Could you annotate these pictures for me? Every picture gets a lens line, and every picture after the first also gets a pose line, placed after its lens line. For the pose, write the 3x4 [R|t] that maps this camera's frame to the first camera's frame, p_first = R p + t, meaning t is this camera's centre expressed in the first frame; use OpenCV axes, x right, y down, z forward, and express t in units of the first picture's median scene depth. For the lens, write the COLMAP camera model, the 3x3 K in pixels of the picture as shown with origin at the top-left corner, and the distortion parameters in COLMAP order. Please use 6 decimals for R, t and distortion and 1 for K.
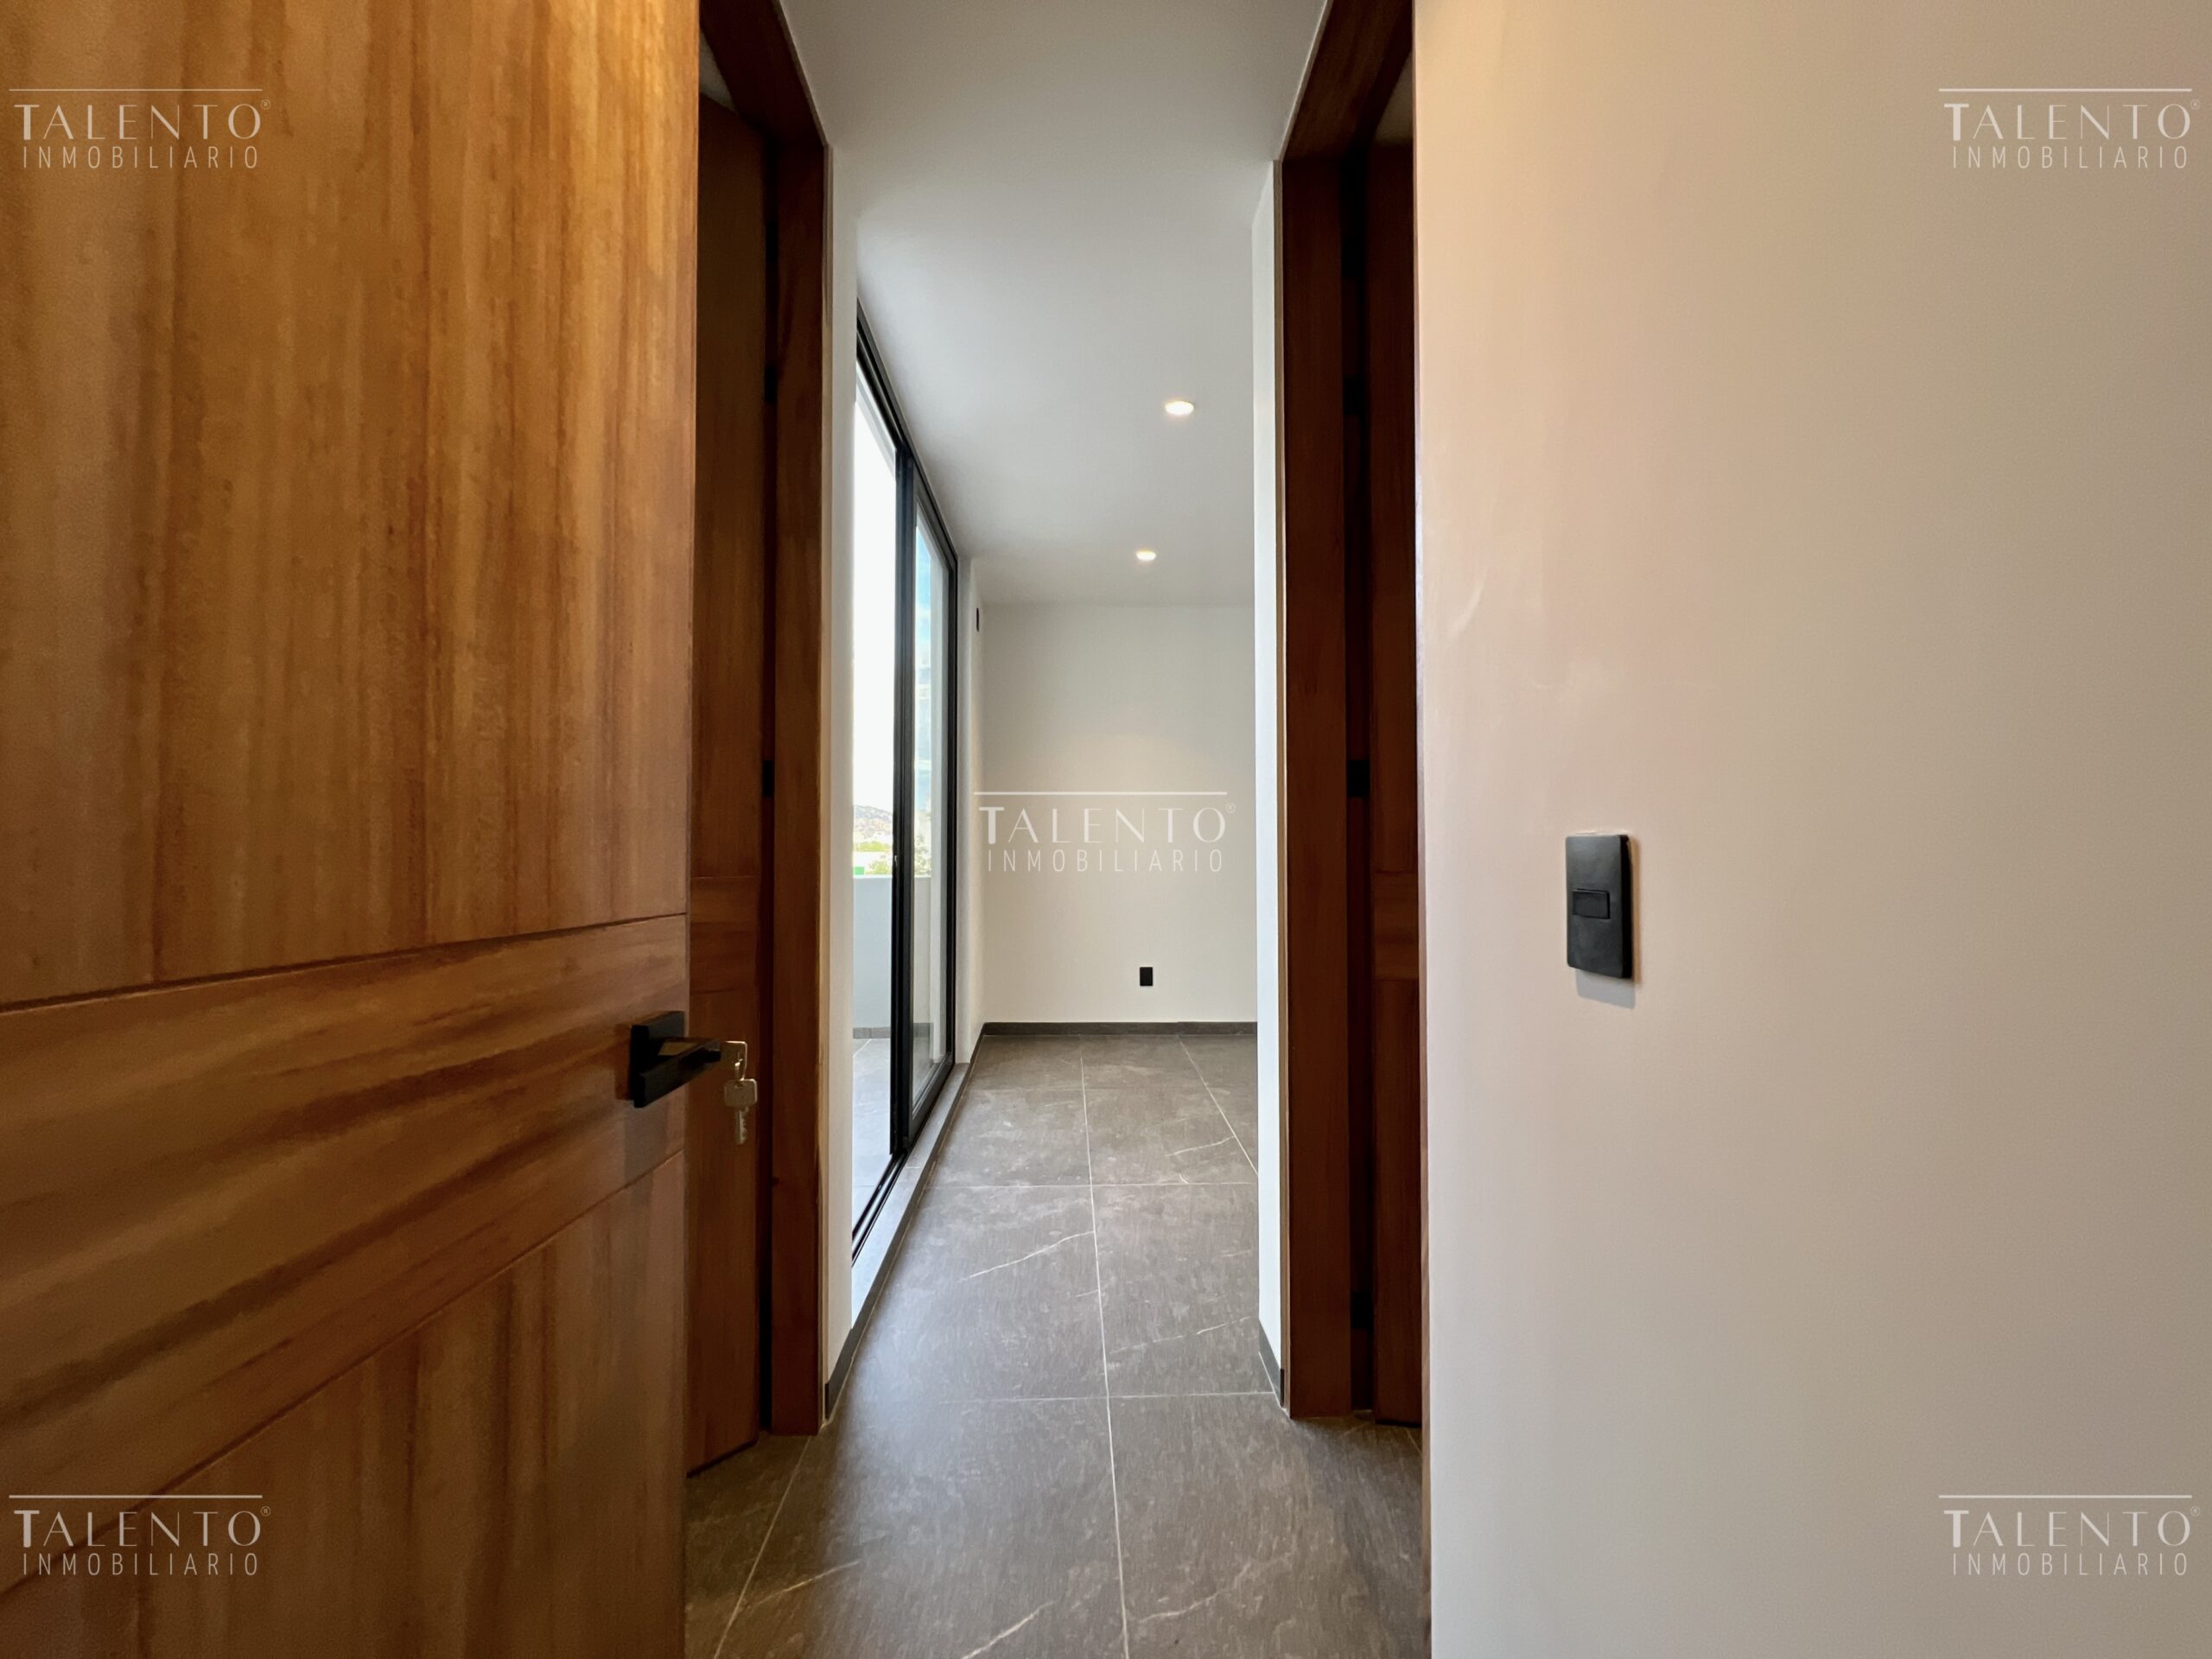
lens RADIAL K [[896.1, 0, 1105.4], [0, 896.1, 829.4], [0, 0, 1]] dist [0.001586, -0.000040]
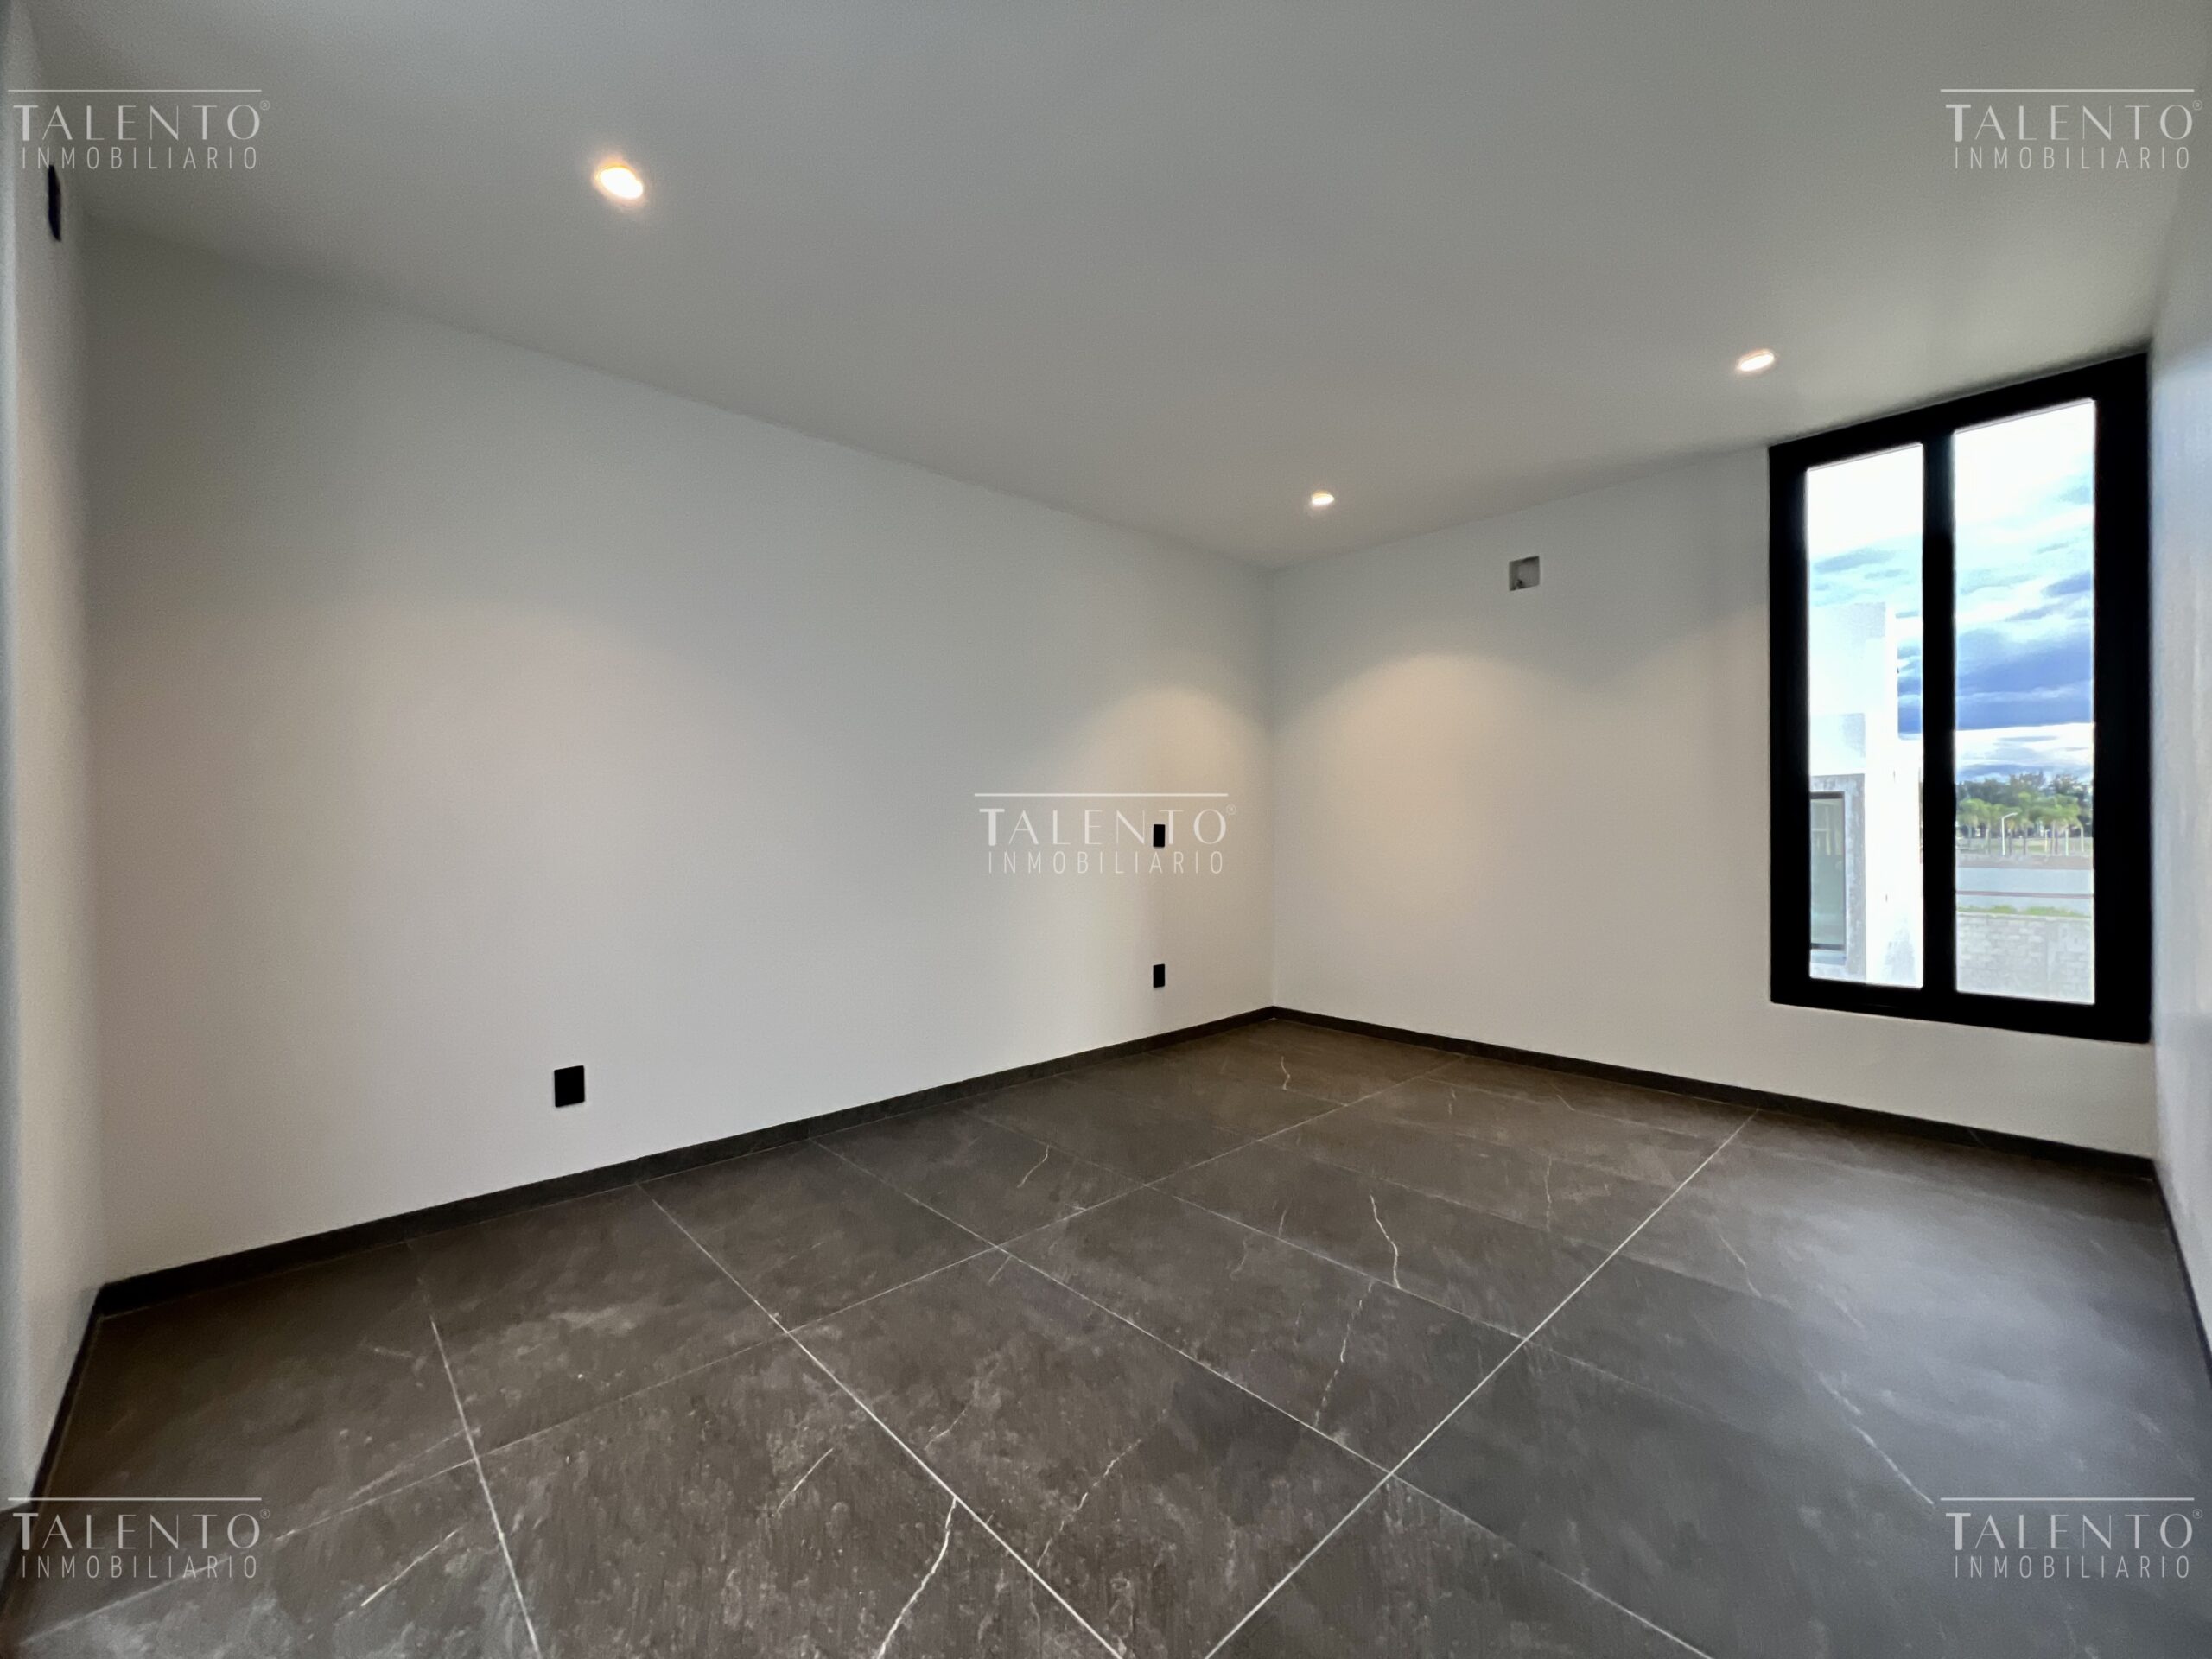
lens RADIAL K [[889.3, 0, 1107.2], [0, 889.3, 825.1], [0, 0, 1]] dist [0.004916, -0.000121]
pose [[0.763862, -0.010625, 0.645293, -0.060147], [0.002584, 0.999907, 0.013406, 0.008932], [-0.645375, -0.008573, 0.763818, 0.509543]]
